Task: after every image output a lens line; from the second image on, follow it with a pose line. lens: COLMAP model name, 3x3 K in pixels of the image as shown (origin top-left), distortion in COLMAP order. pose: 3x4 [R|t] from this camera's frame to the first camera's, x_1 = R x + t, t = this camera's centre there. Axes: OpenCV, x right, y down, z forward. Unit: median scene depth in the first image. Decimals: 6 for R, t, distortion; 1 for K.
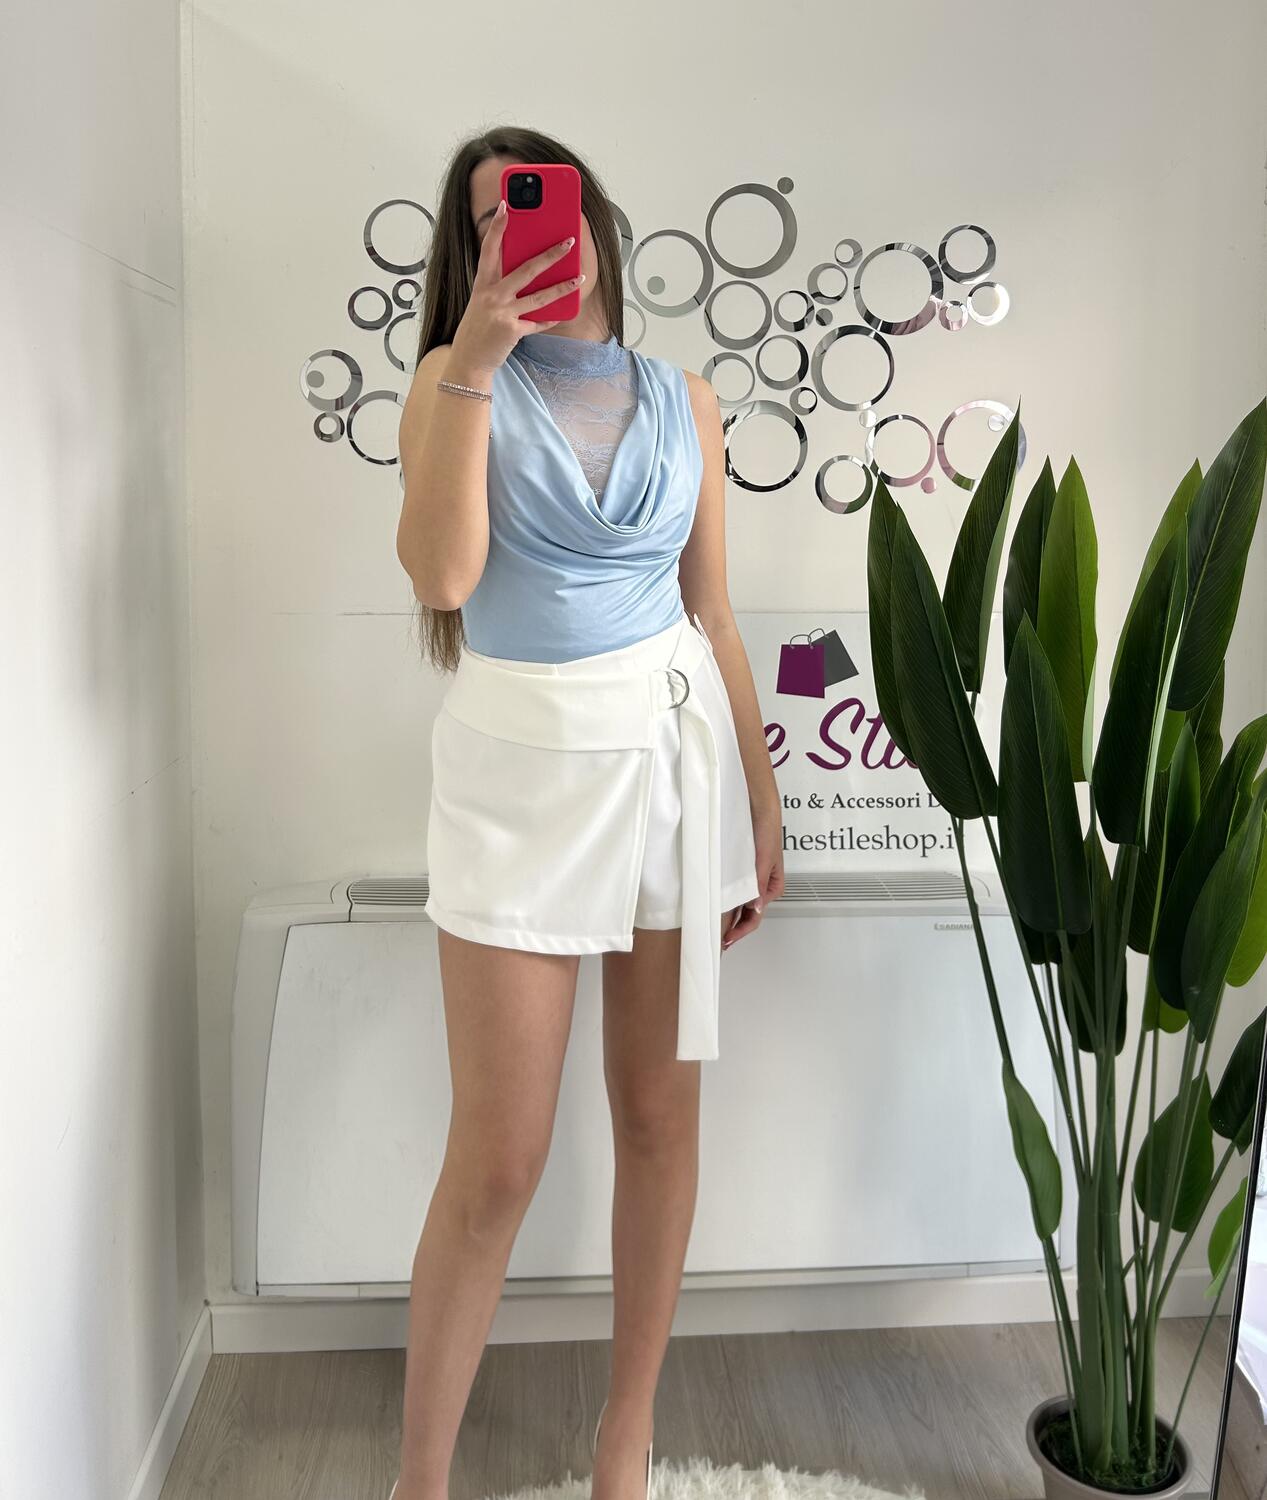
lens RADIAL K [[1543.1, 0, 696.9], [0, 1543.1, 564.5], [0, 0, 1]] dist [-0.003939, 0.000000]
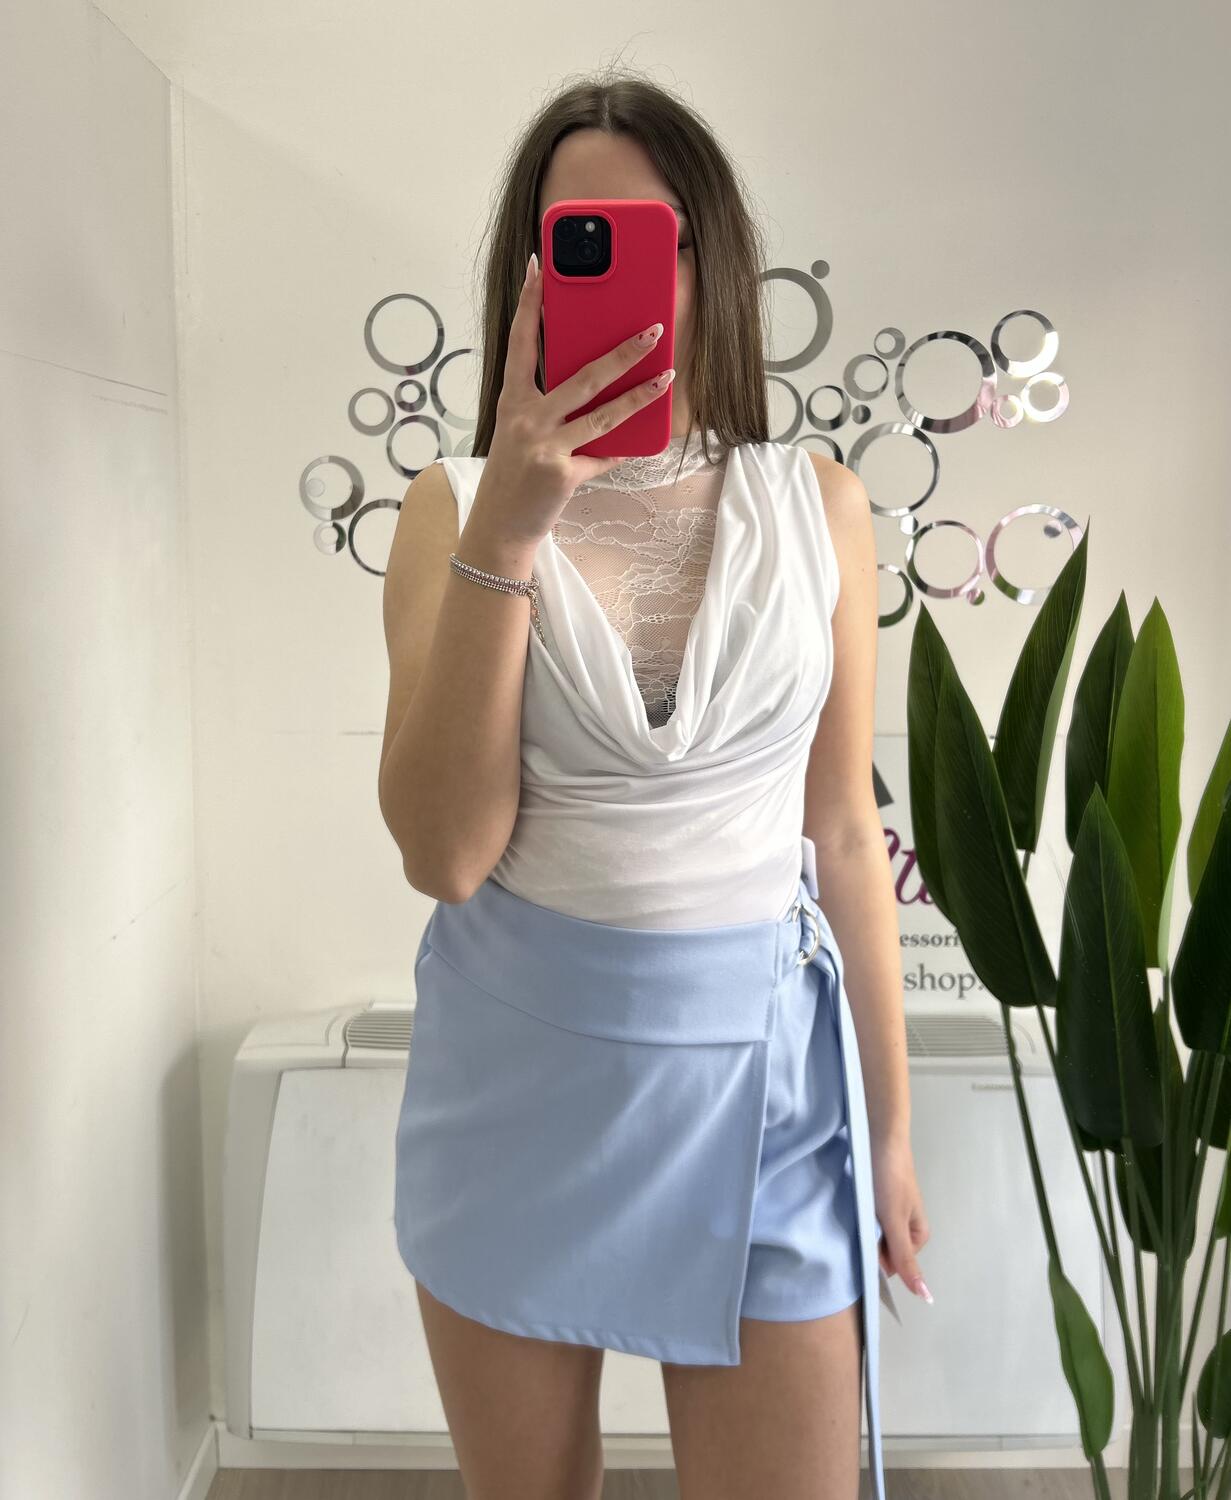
lens RADIAL K [[1362.1, 0, 599.0], [0, 1362.1, 650.4], [0, 0, 1]] dist [-0.009982, -0.018059]
pose [[0.994715, 0.010287, -0.102161, 0.011941], [-0.004755, 0.998516, 0.054247, -0.064207], [0.102568, -0.053475, 0.993288, 0.178291]]
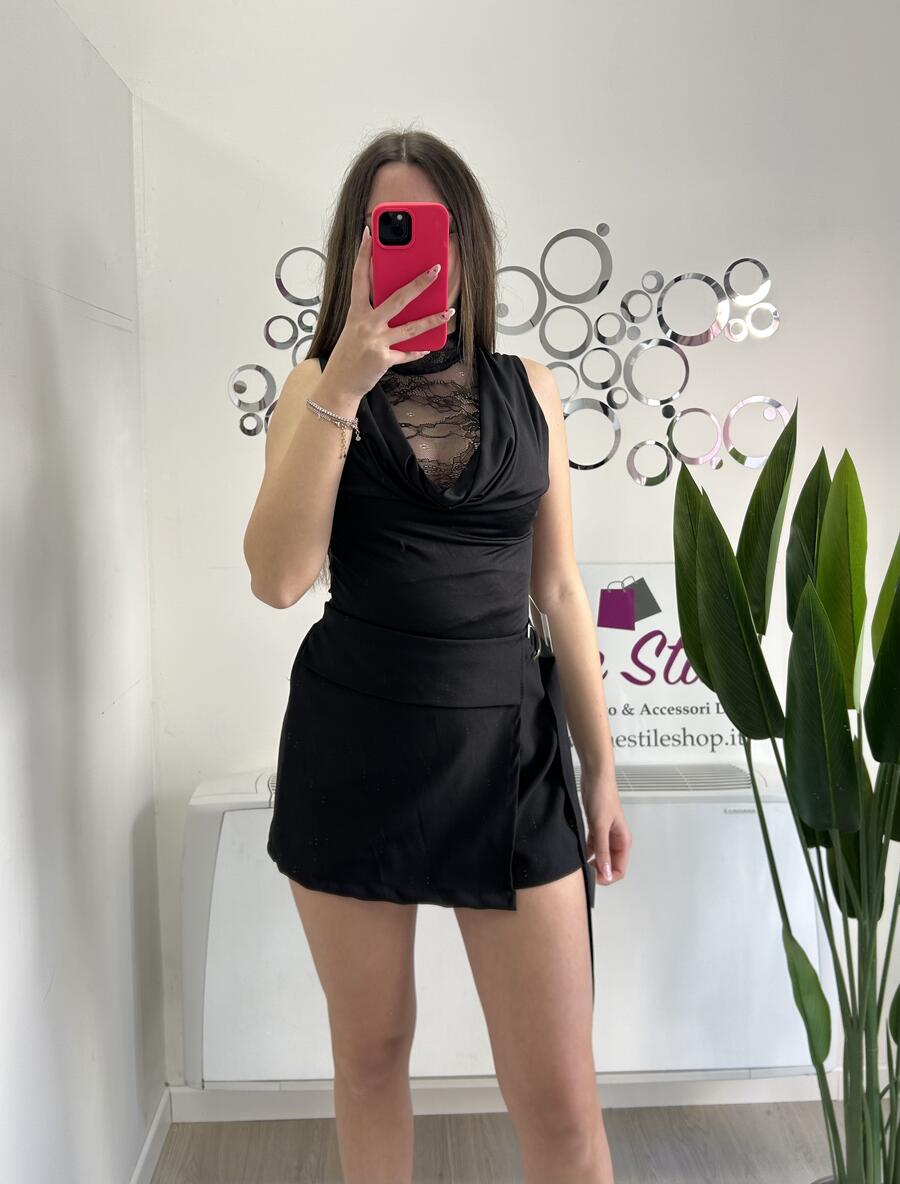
lens RADIAL K [[1067.8, 0, 464.6], [0, 1067.8, 518.5], [0, 0, 1]] dist [-0.003433, -0.007972]
pose [[0.998804, -0.006938, -0.048389, -0.015513], [0.008319, 0.999562, 0.028394, -0.033036], [0.048170, -0.028762, 0.998425, 0.106736]]
